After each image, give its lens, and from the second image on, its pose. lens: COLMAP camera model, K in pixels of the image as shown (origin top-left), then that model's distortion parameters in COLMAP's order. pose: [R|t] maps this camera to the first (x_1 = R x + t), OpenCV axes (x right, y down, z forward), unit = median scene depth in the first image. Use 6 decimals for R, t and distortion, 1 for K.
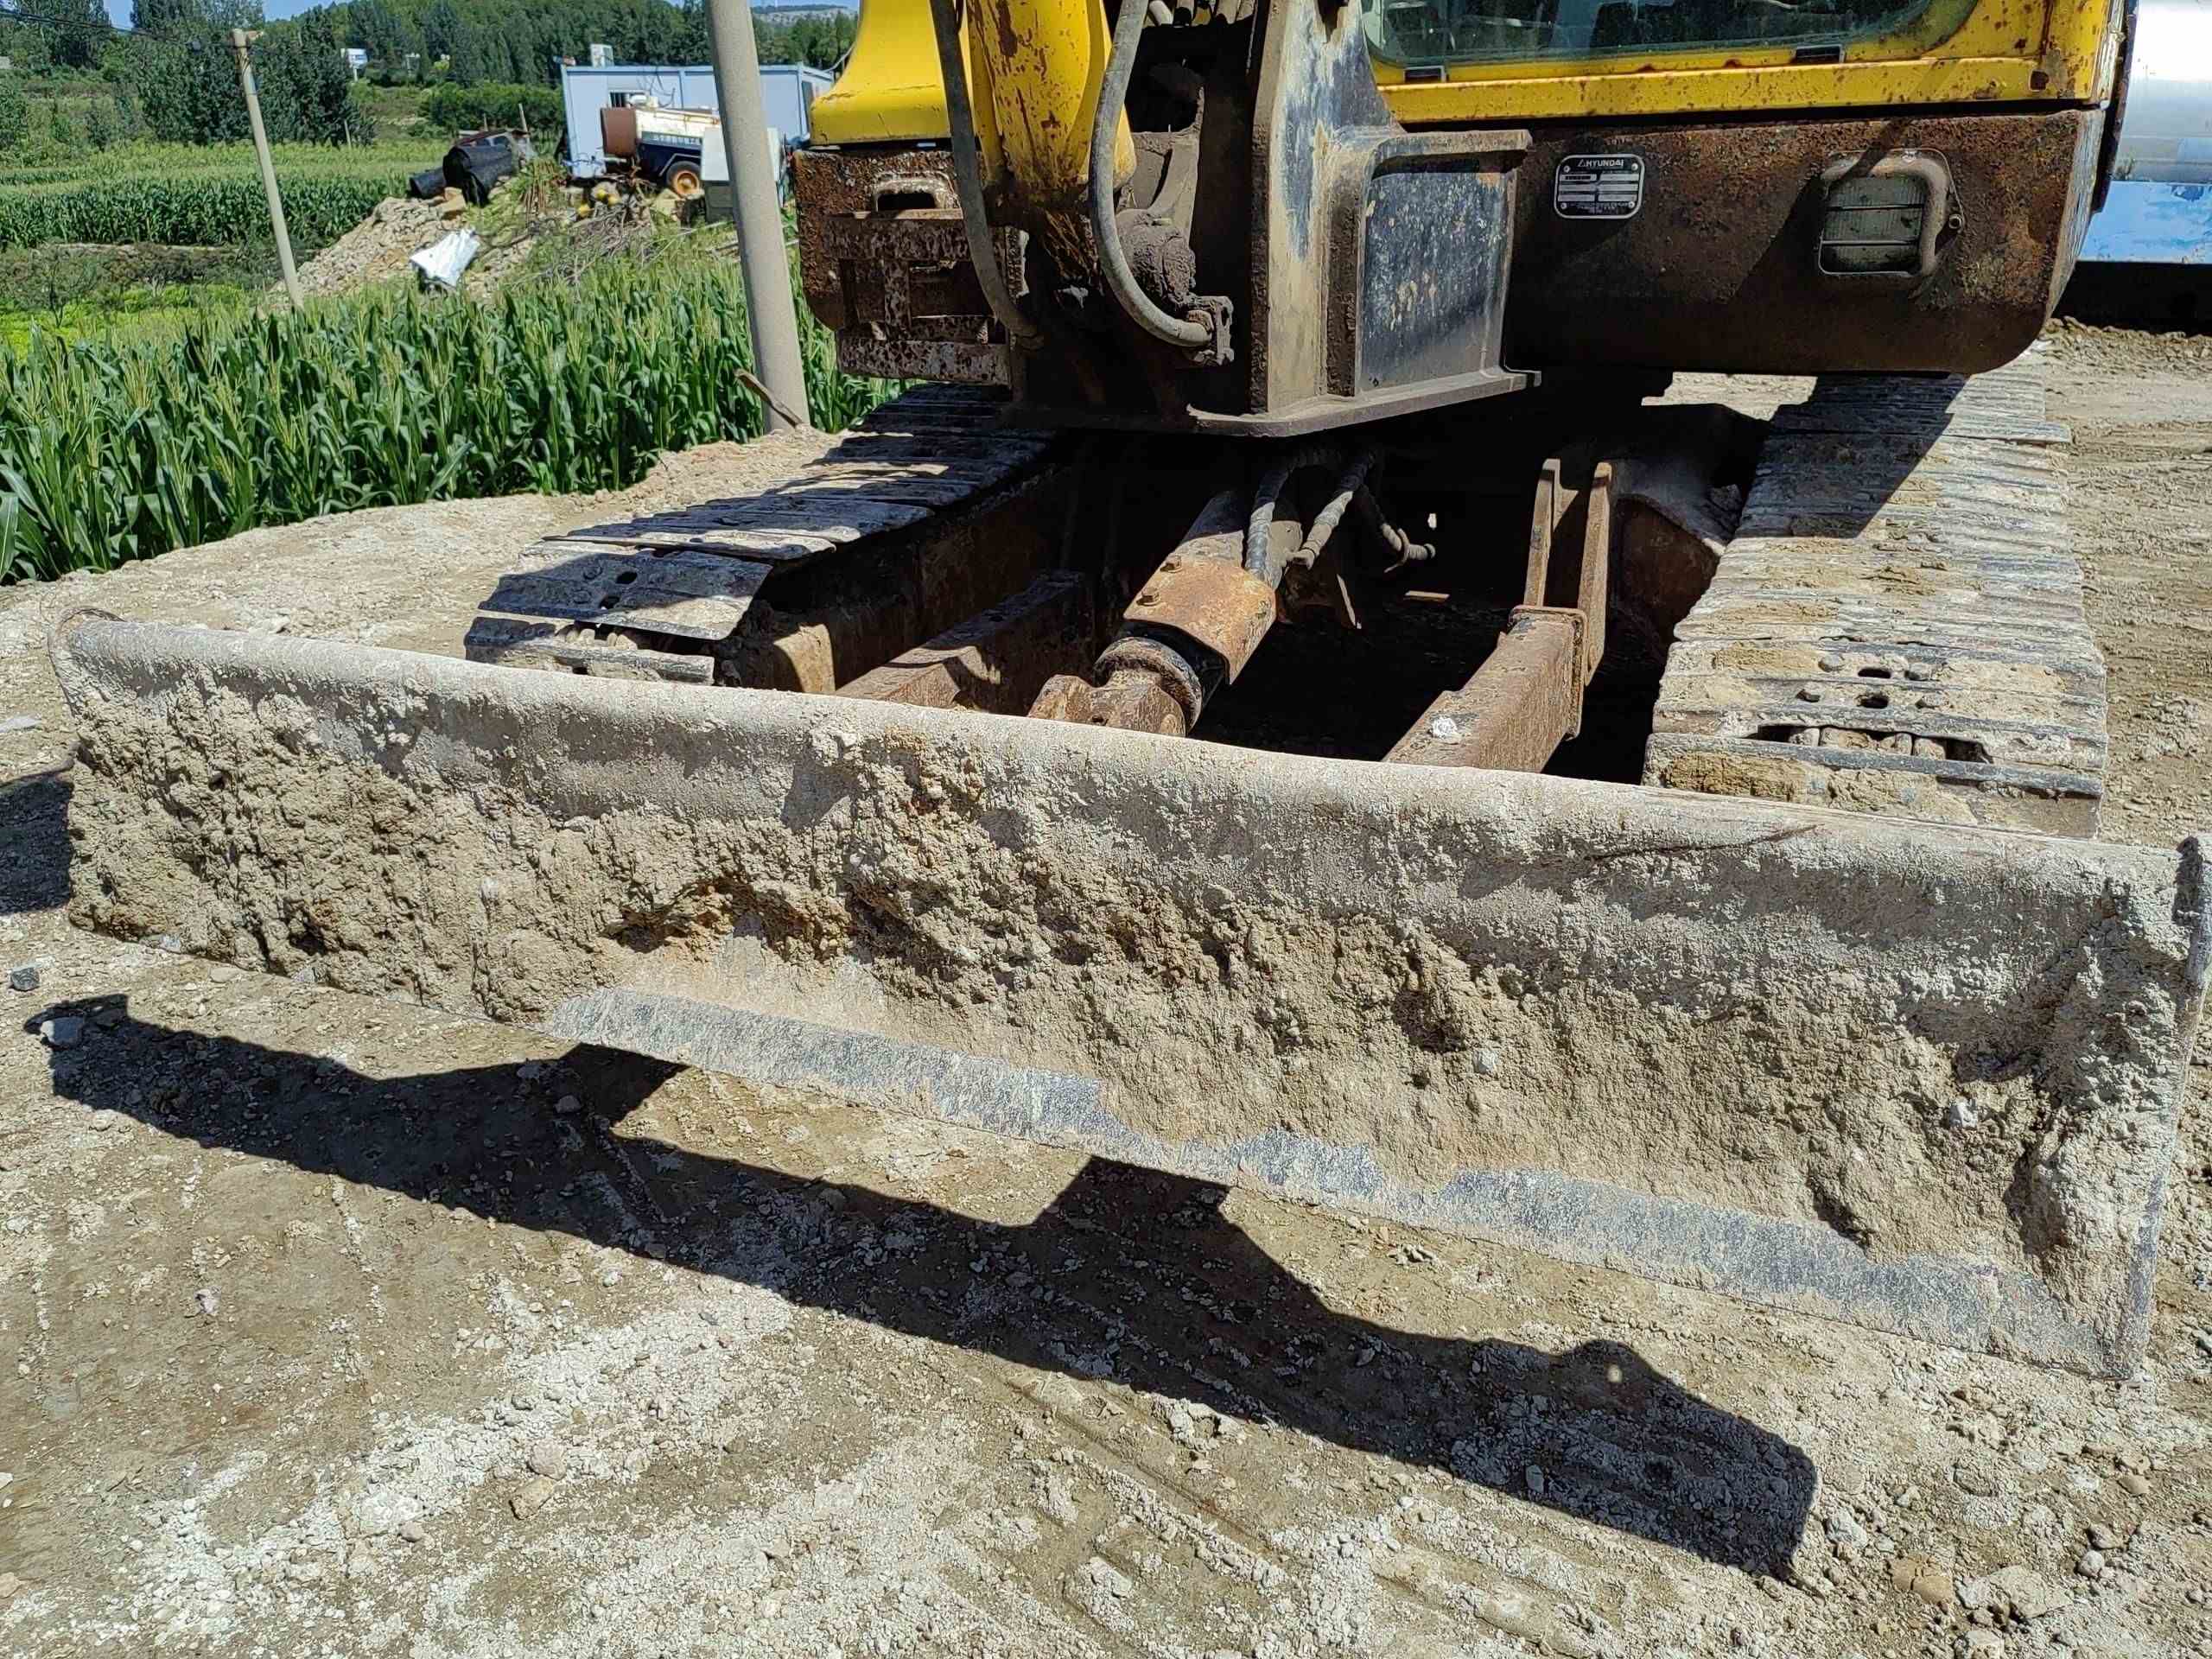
lens RADIAL K [[1767.0, 0, 1106.0], [0, 1767.0, 829.5], [0, 0, 1]] dist [0.062265, -0.080910]
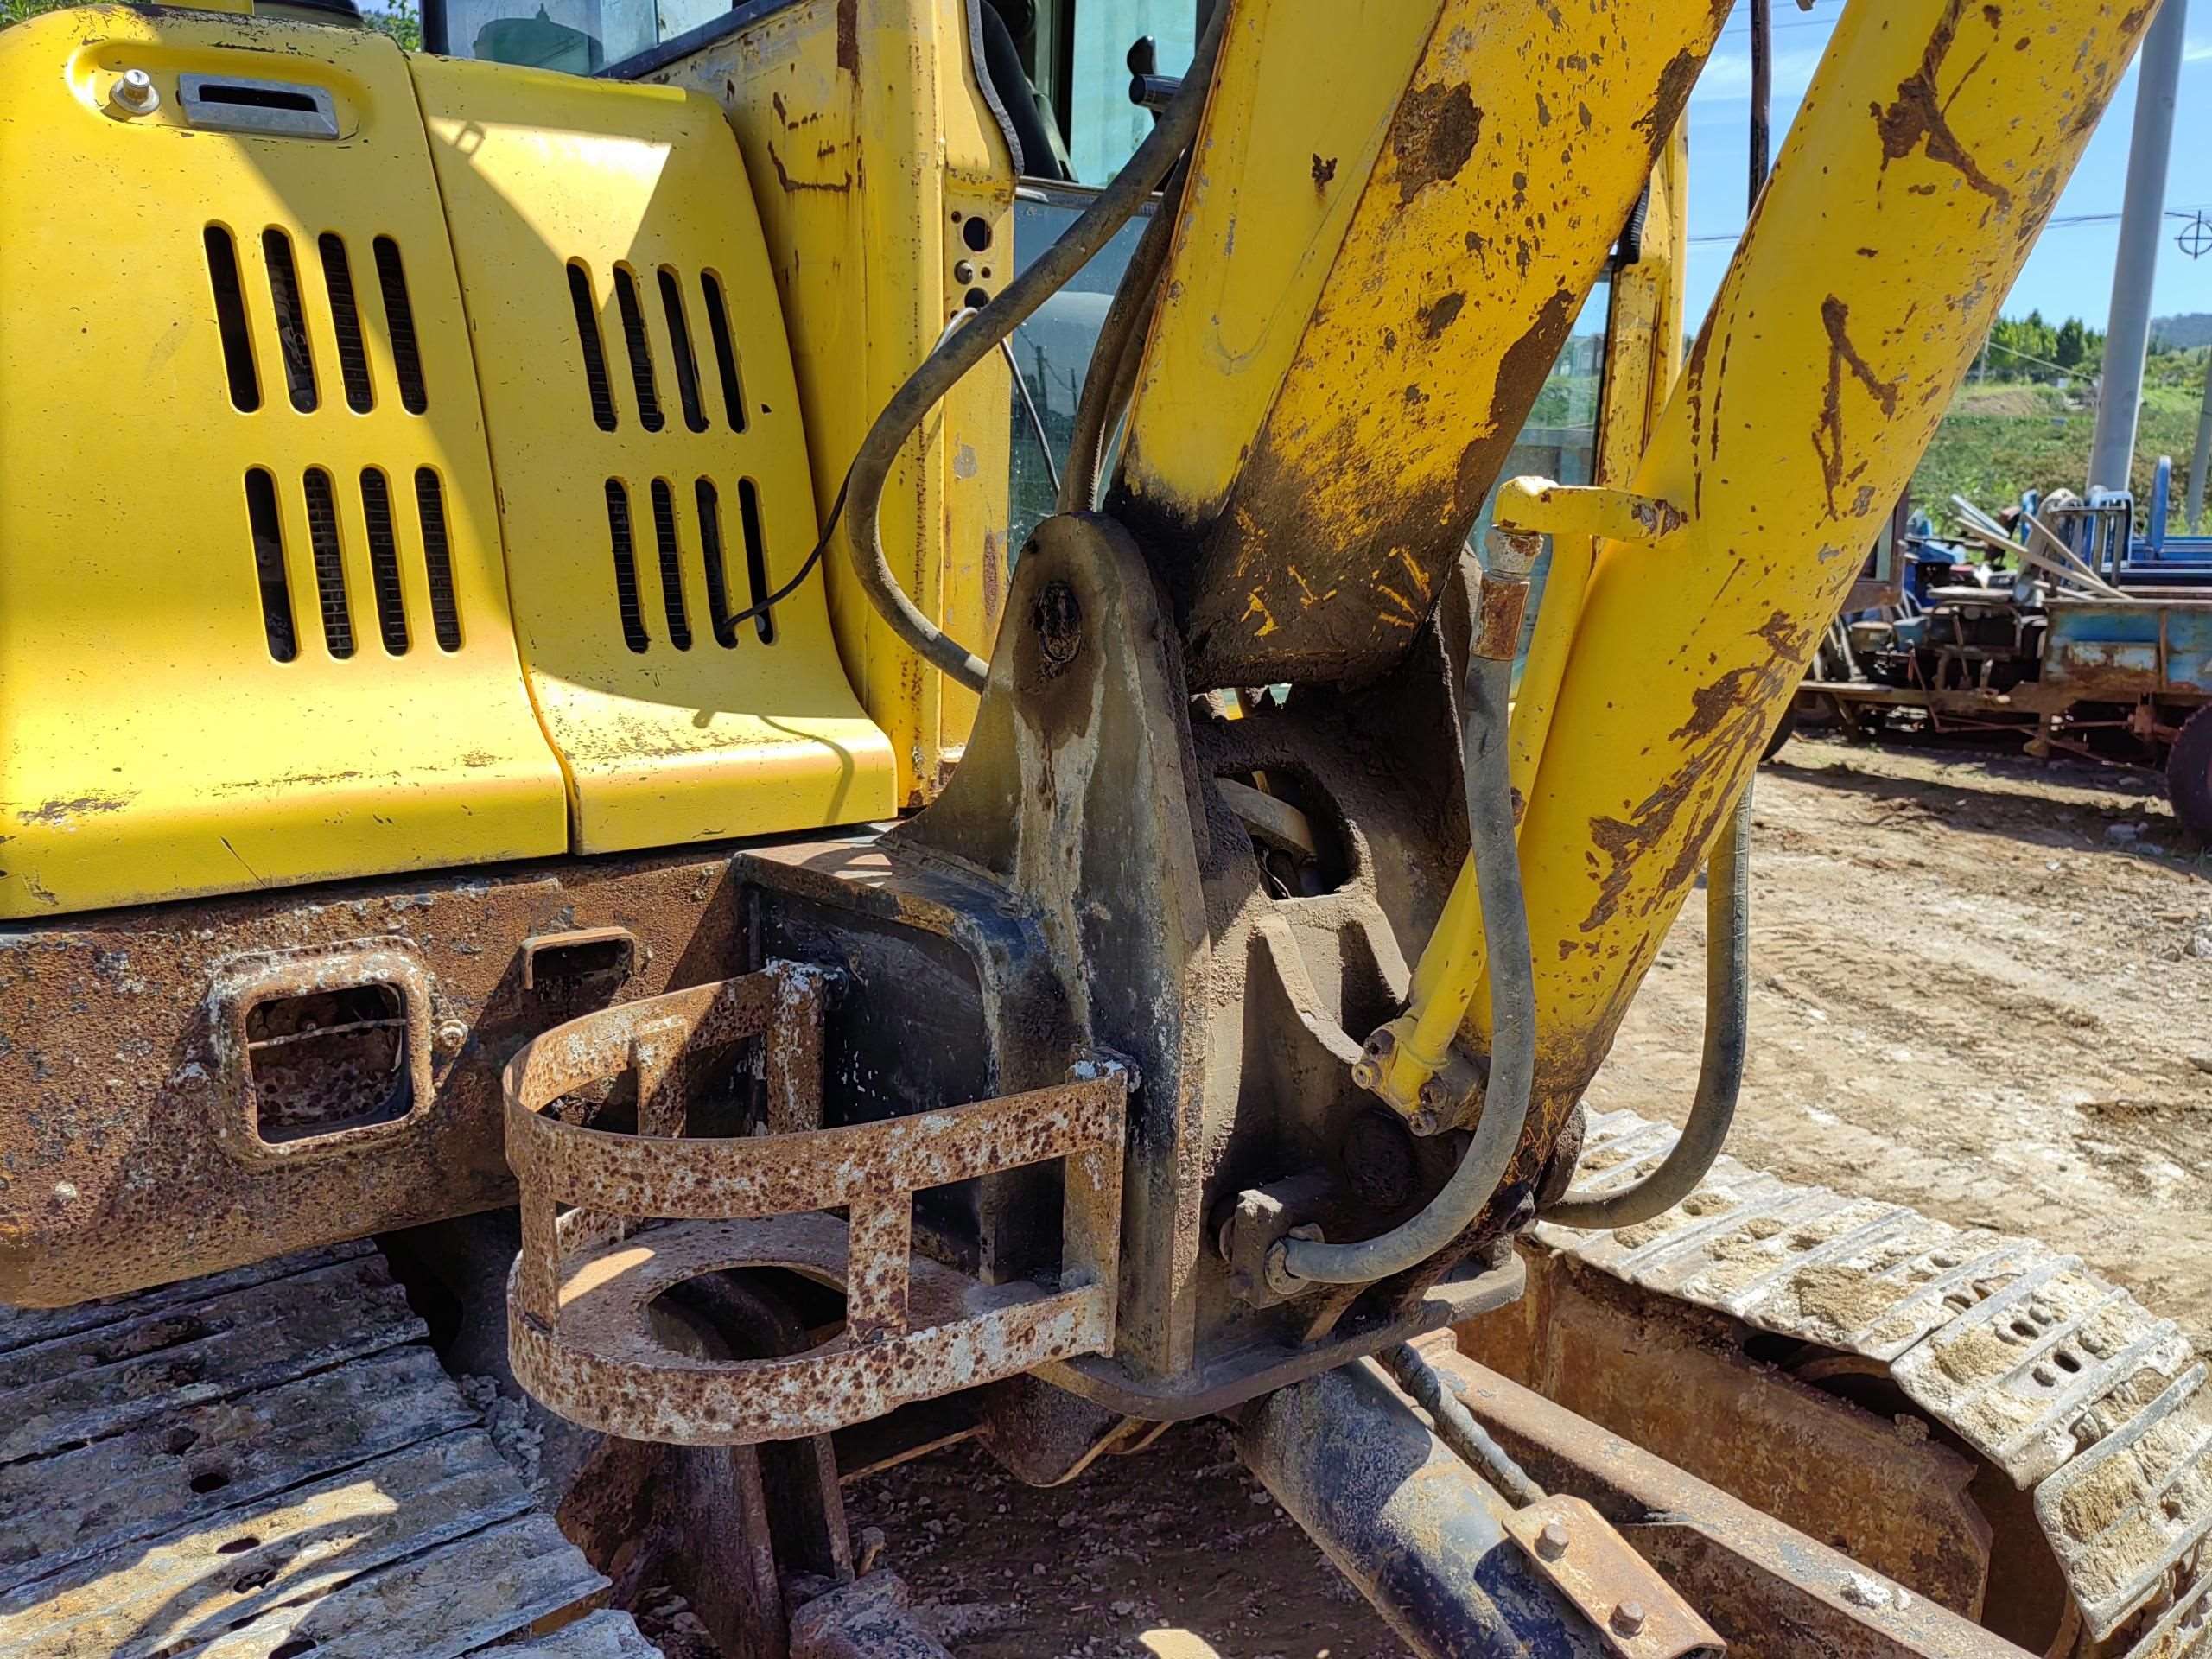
lens RADIAL K [[1767.0, 0, 1106.0], [0, 1767.0, 829.5], [0, 0, 1]] dist [0.062265, -0.080910]
pose [[0.433559, -0.141411, 0.889961, -0.557860], [0.285222, 0.958369, 0.013330, -0.441996], [-0.854796, 0.248057, 0.455842, 0.764076]]
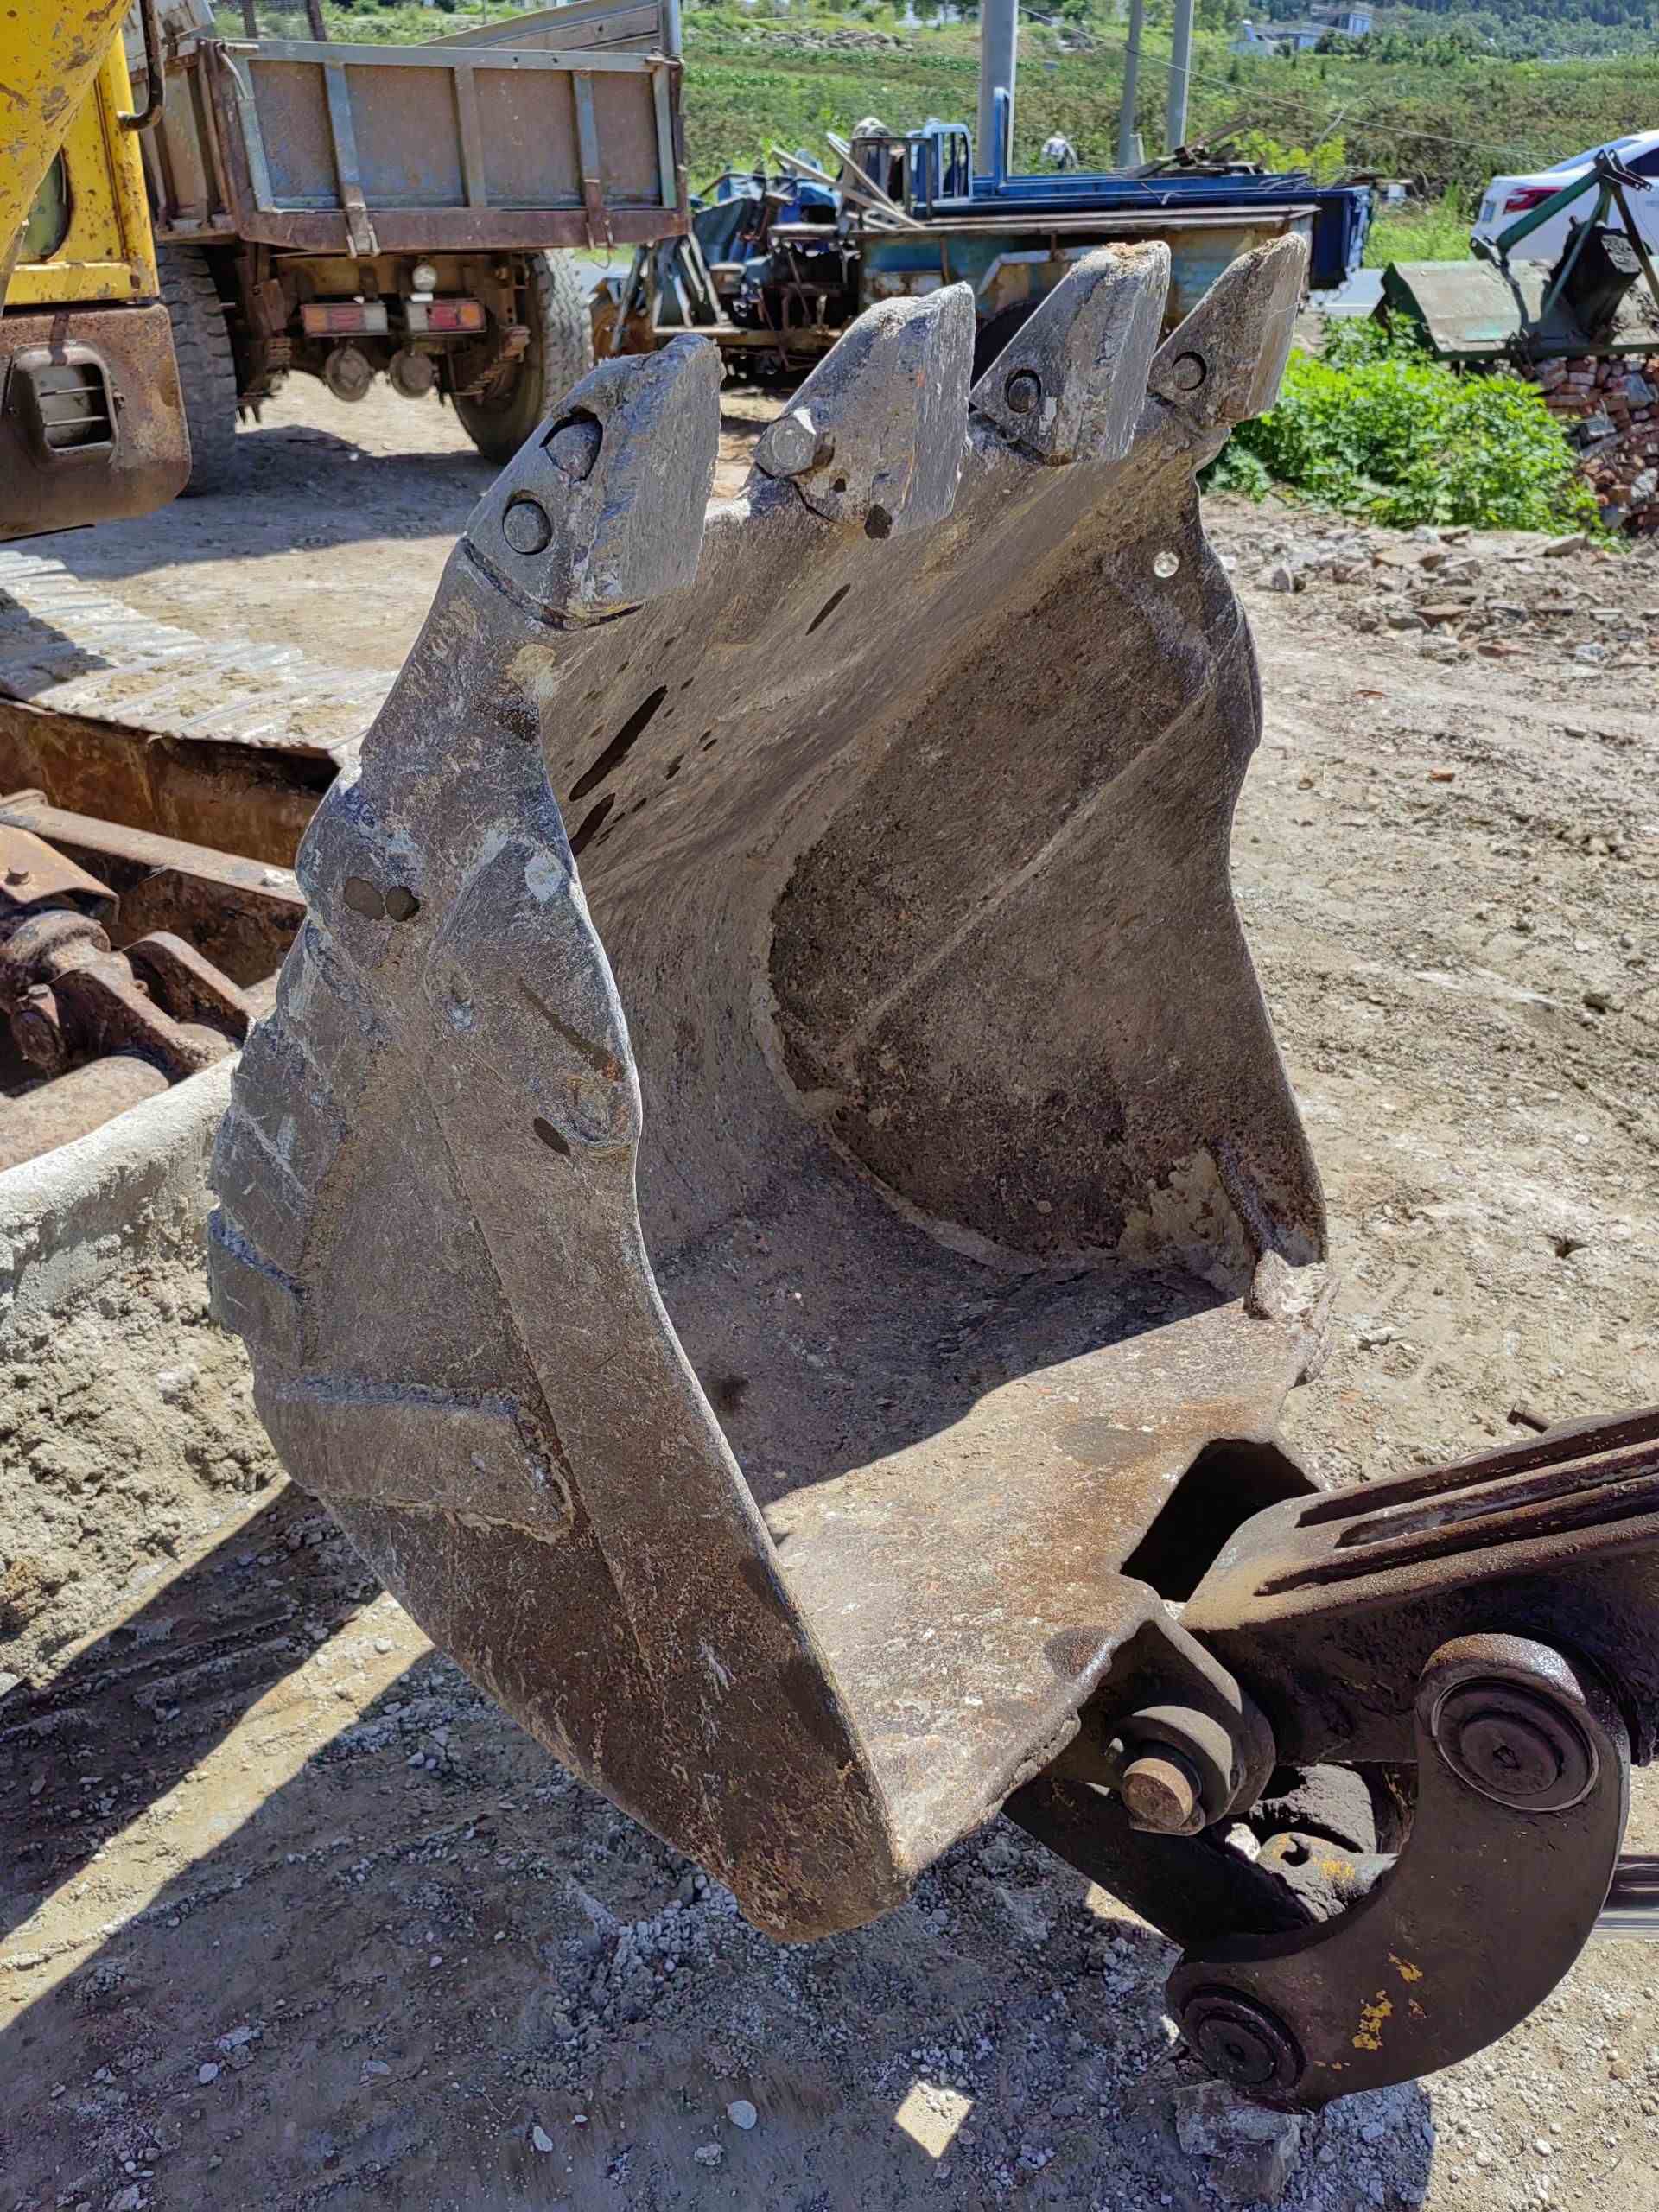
lens RADIAL K [[1767.0, 0, 819.4], [0, 1767.0, 1115.9], [0, 0, 1]] dist [0.062265, -0.080910]
pose [[0.085217, -0.451270, 0.888309, -0.813575], [0.343283, 0.850263, 0.399010, -0.244215], [-0.935358, 0.270939, 0.227370, 0.396313]]
